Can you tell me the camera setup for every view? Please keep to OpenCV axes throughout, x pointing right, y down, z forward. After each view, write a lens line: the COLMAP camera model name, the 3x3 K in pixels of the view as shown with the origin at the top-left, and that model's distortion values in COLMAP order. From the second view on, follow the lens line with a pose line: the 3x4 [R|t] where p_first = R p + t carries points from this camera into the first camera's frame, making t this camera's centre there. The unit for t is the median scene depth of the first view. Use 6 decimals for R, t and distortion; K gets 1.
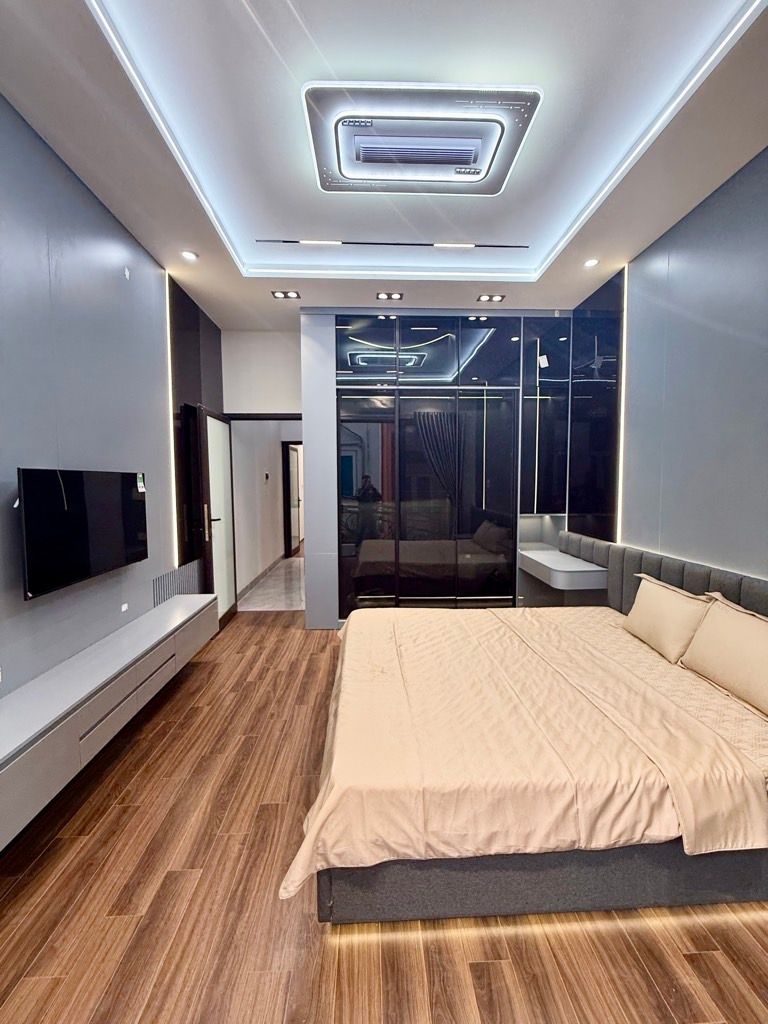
lens RADIAL K [[407.5, 0, 388.0], [0, 407.5, 506.3], [0, 0, 1]] dist [-0.000246, 0.000310]
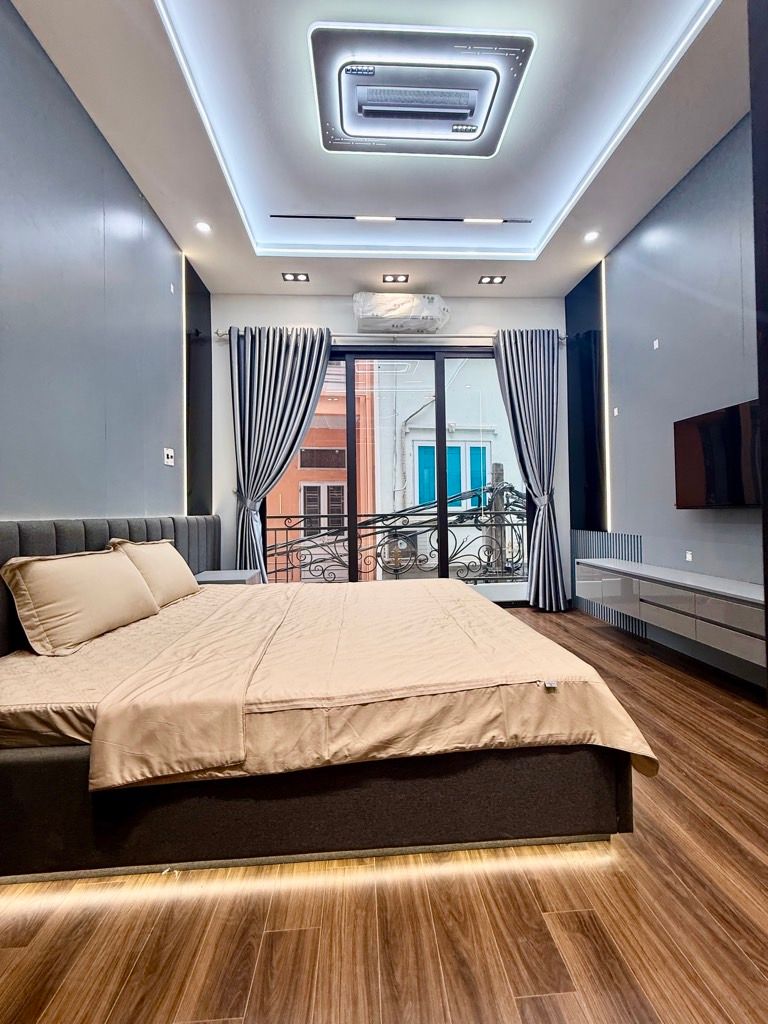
lens RADIAL K [[407.5, 0, 380.3], [0, 407.5, 507.4], [0, 0, 1]] dist [-0.000246, 0.000310]
pose [[-0.999808, 0.019461, -0.002347, 0.127683], [0.019326, 0.998663, 0.047948, 0.076397], [0.003277, 0.047894, -0.998847, 1.451580]]
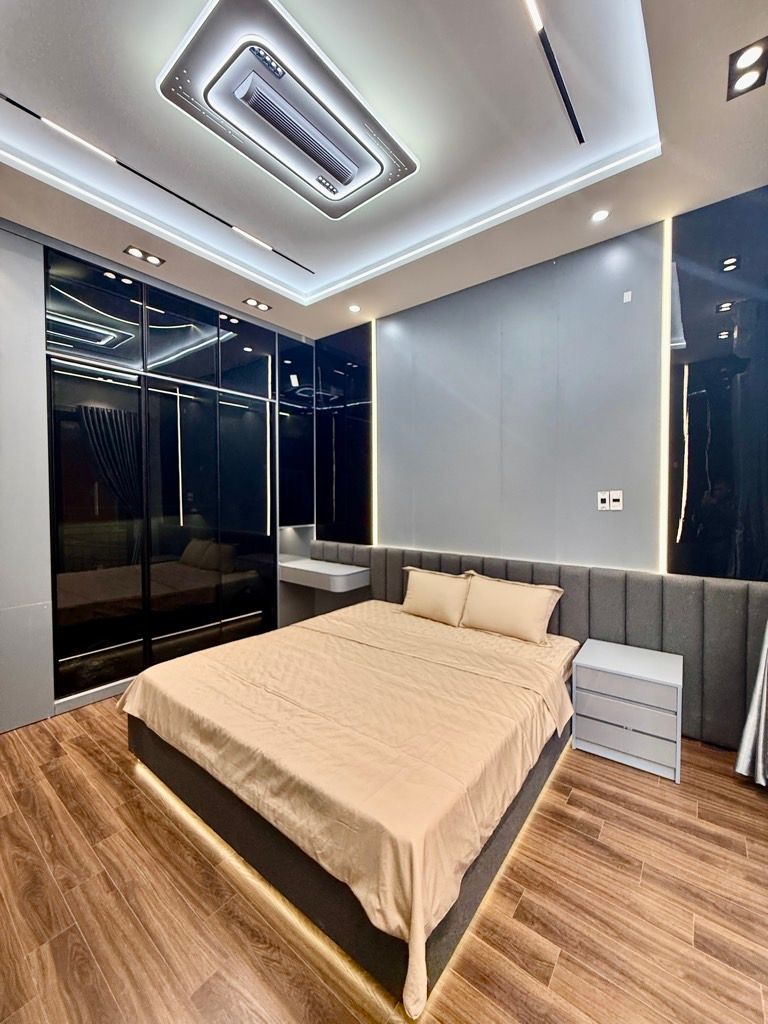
lens RADIAL K [[407.5, 0, 384.0], [0, 407.5, 507.0], [0, 0, 1]] dist [-0.000246, 0.000310]
pose [[0.653172, -0.018855, 0.756975, -0.365264], [0.043371, 0.998980, -0.012541, -0.008078], [-0.755966, 0.041022, 0.653324, 0.202724]]
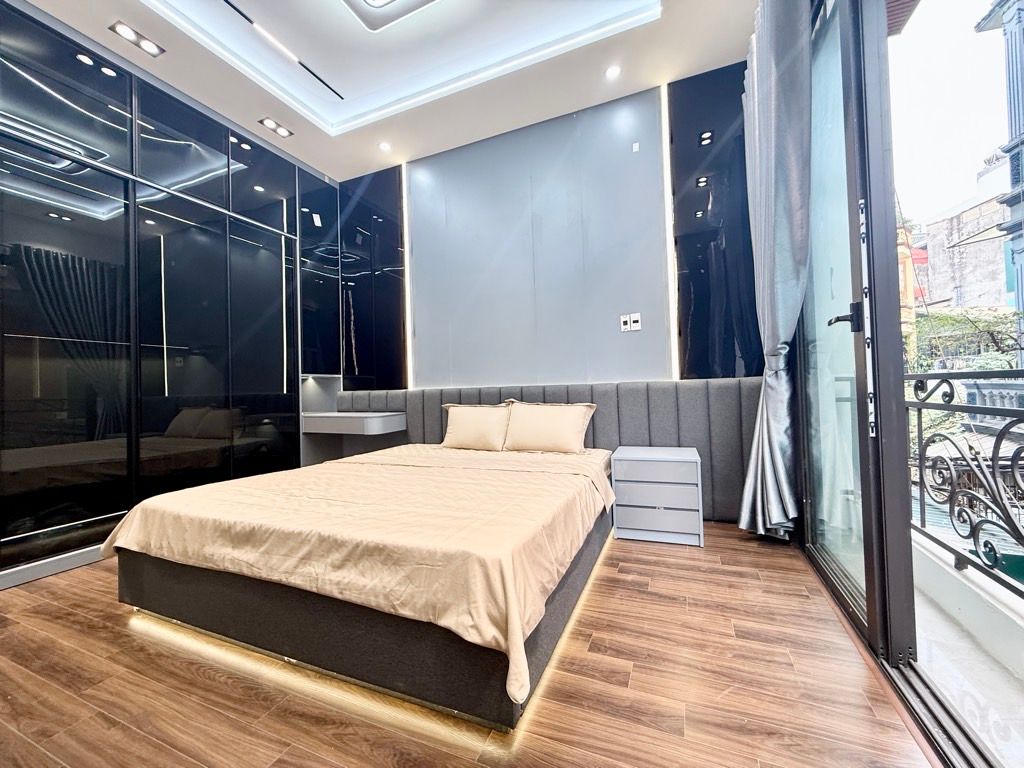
lens RADIAL K [[407.5, 0, 506.4], [0, 407.5, 380.4], [0, 0, 1]] dist [-0.000246, 0.000310]
pose [[0.439883, 0.010873, 0.897989, -0.405193], [0.080486, 0.995425, -0.051479, 0.161973], [-0.894441, 0.094921, 0.436996, 0.260693]]
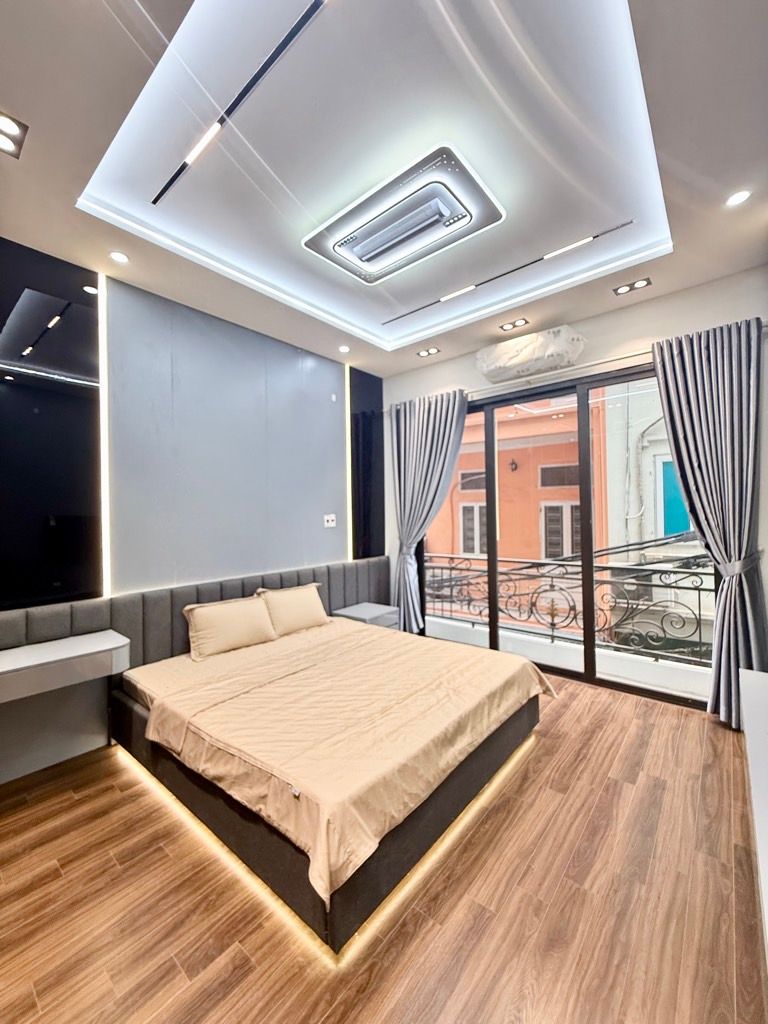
lens RADIAL K [[407.5, 0, 383.0], [0, 407.5, 507.8], [0, 0, 1]] dist [-0.000246, 0.000310]
pose [[-0.728774, 0.026296, 0.684249, -0.466336], [0.061414, 0.997745, 0.027066, -0.085536], [-0.681995, 0.061748, -0.728746, 1.336001]]
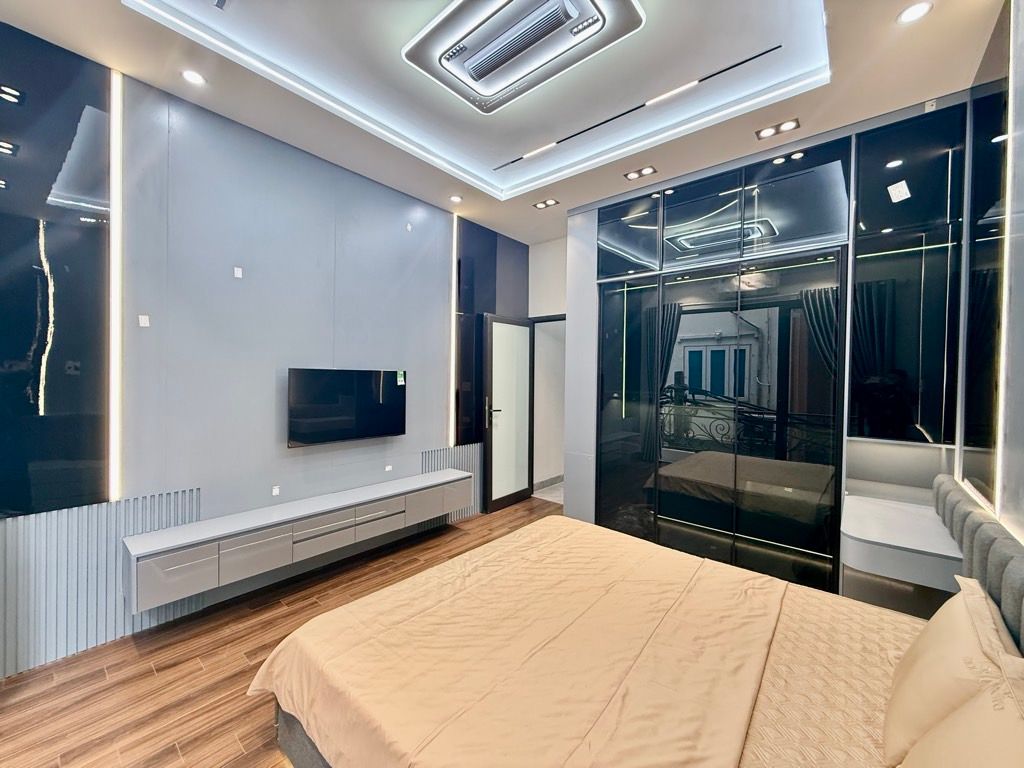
lens RADIAL K [[407.5, 0, 513.3], [0, 407.5, 380.7], [0, 0, 1]] dist [-0.000246, 0.000310]
pose [[0.728839, 0.022280, -0.684322, 0.517812], [-0.058122, 0.997876, -0.029414, -0.025771], [0.682213, 0.061212, 0.728586, 0.234448]]
